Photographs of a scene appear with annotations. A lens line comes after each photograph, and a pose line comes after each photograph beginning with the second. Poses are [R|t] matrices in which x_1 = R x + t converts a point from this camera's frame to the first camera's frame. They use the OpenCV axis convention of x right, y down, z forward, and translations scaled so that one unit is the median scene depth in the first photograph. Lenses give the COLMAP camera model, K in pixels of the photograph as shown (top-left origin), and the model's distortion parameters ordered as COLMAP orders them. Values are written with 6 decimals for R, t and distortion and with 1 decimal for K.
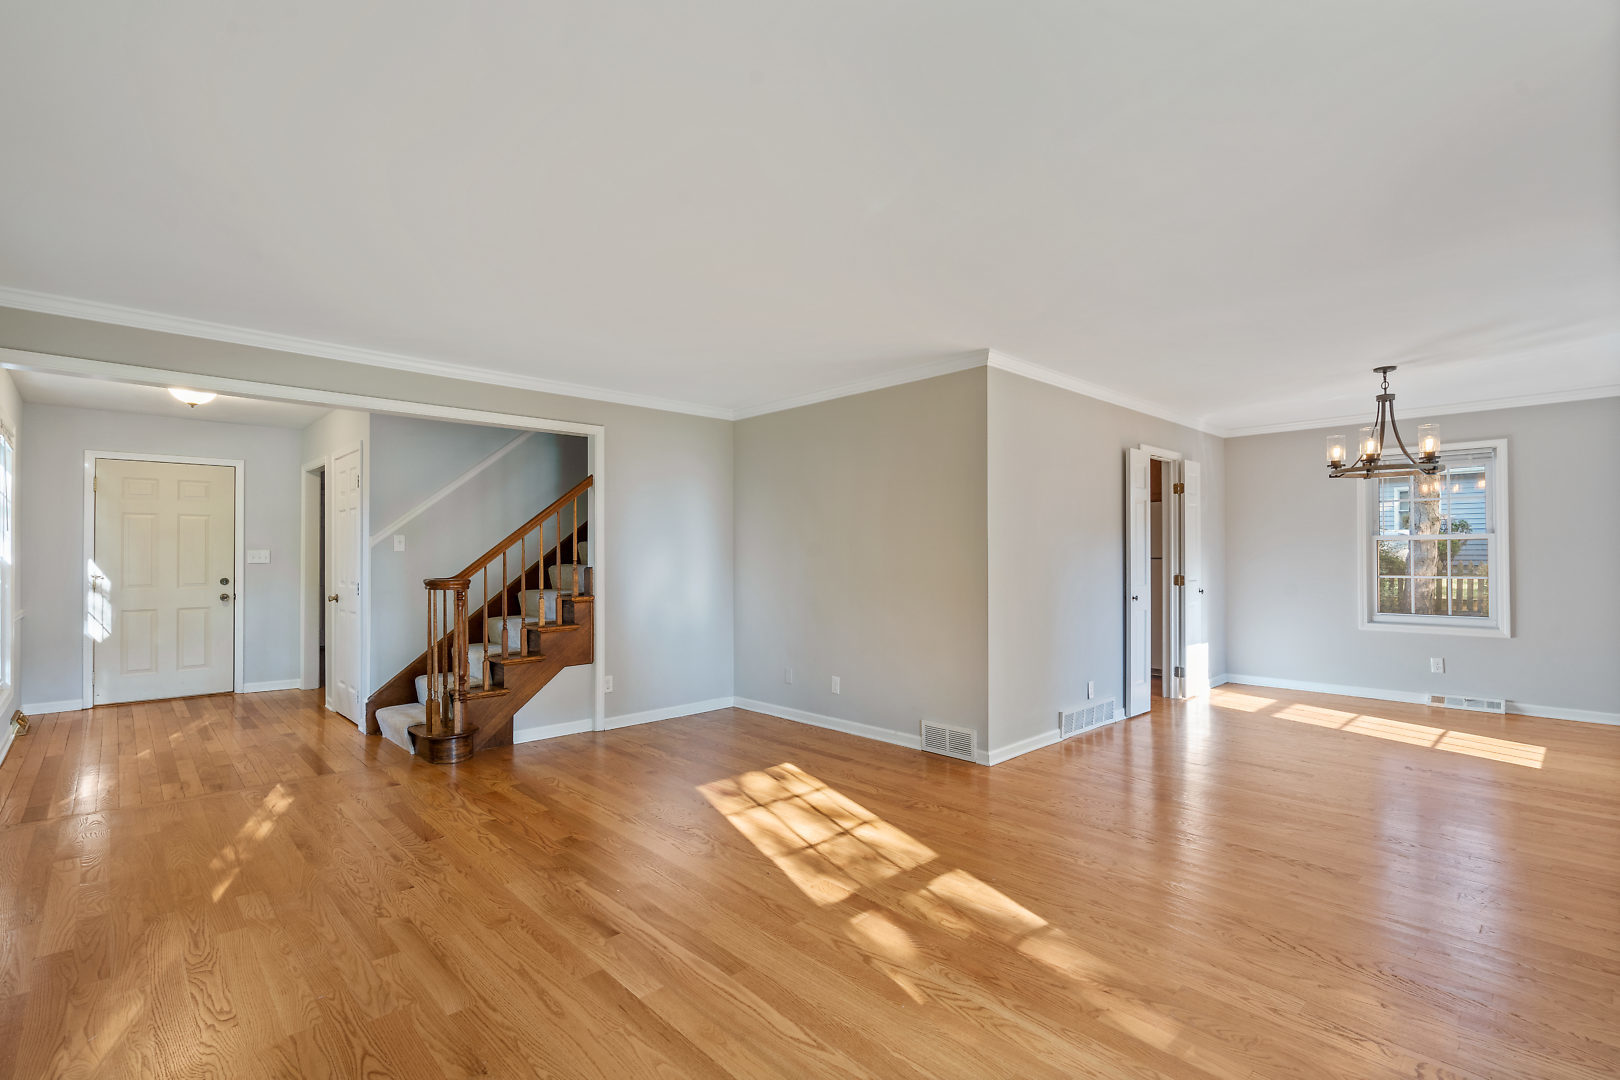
lens RADIAL K [[743.9, 0, 804.7], [0, 743.9, 559.0], [0, 0, 1]] dist [-0.002978, -0.000089]
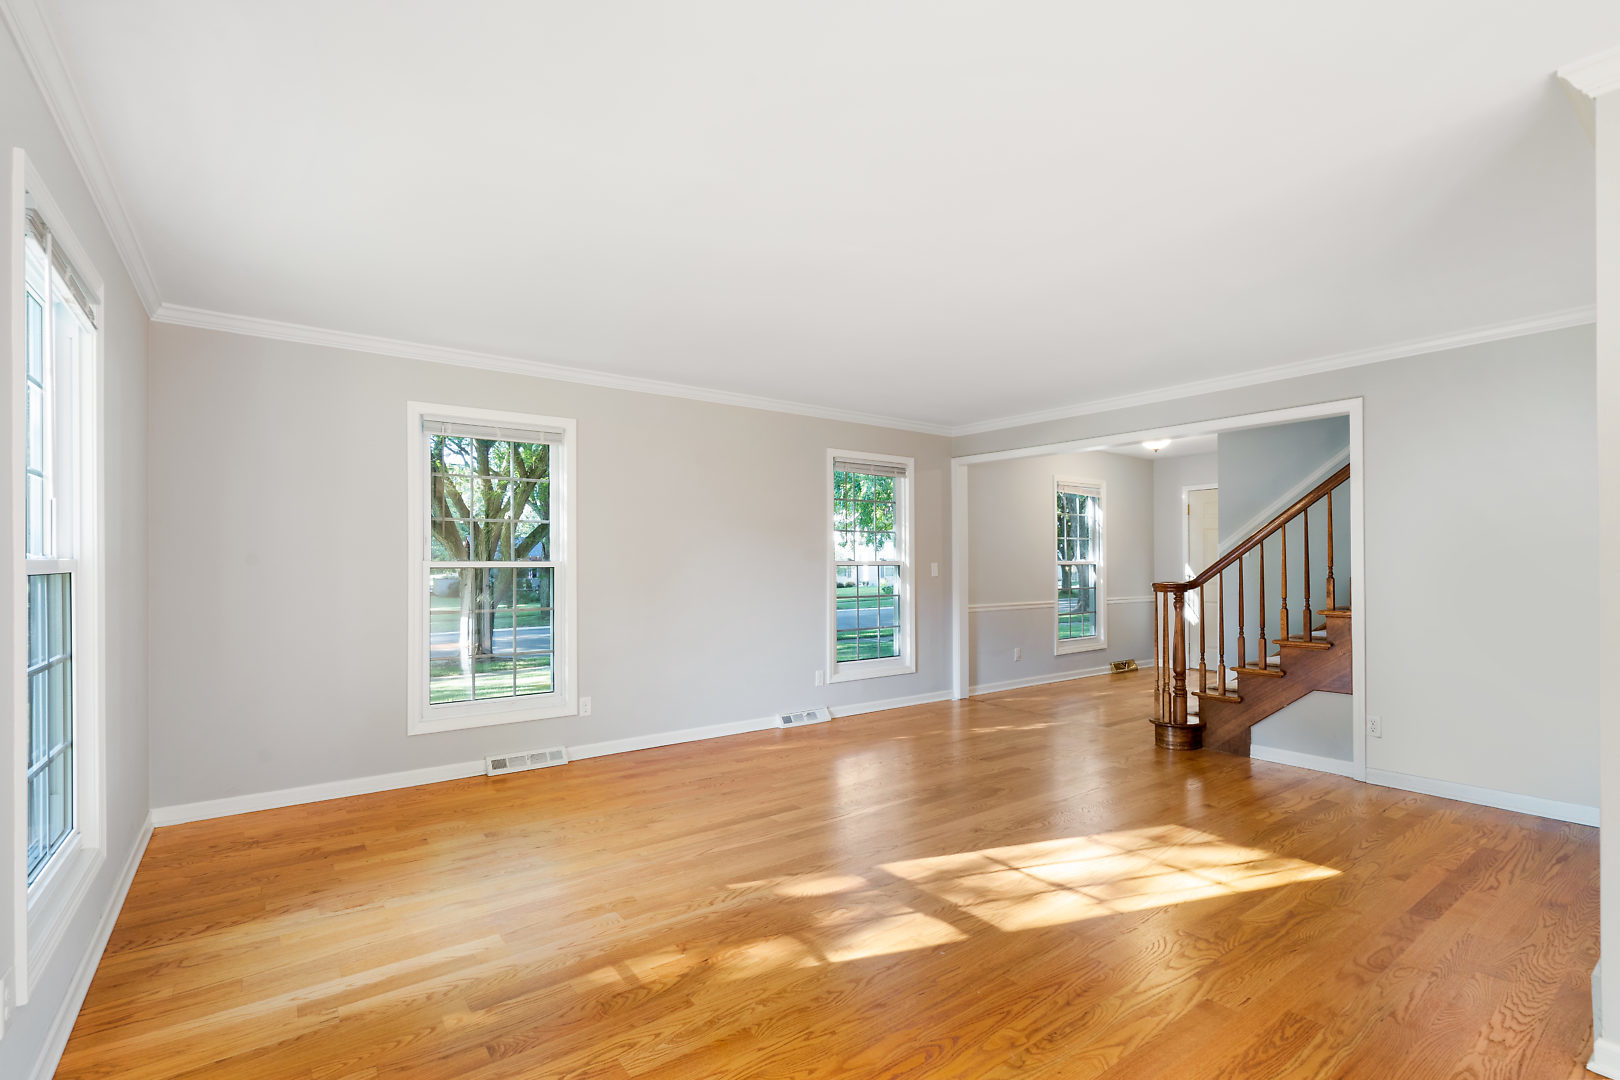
lens RADIAL K [[743.9, 0, 804.7], [0, 743.9, 559.0], [0, 0, 1]] dist [-0.002978, -0.000089]
pose [[-0.126387, -0.002741, -0.991977, 1.939779], [-0.000071, 0.999996, -0.002754, -0.016007], [0.991981, -0.000278, -0.126387, 1.678532]]
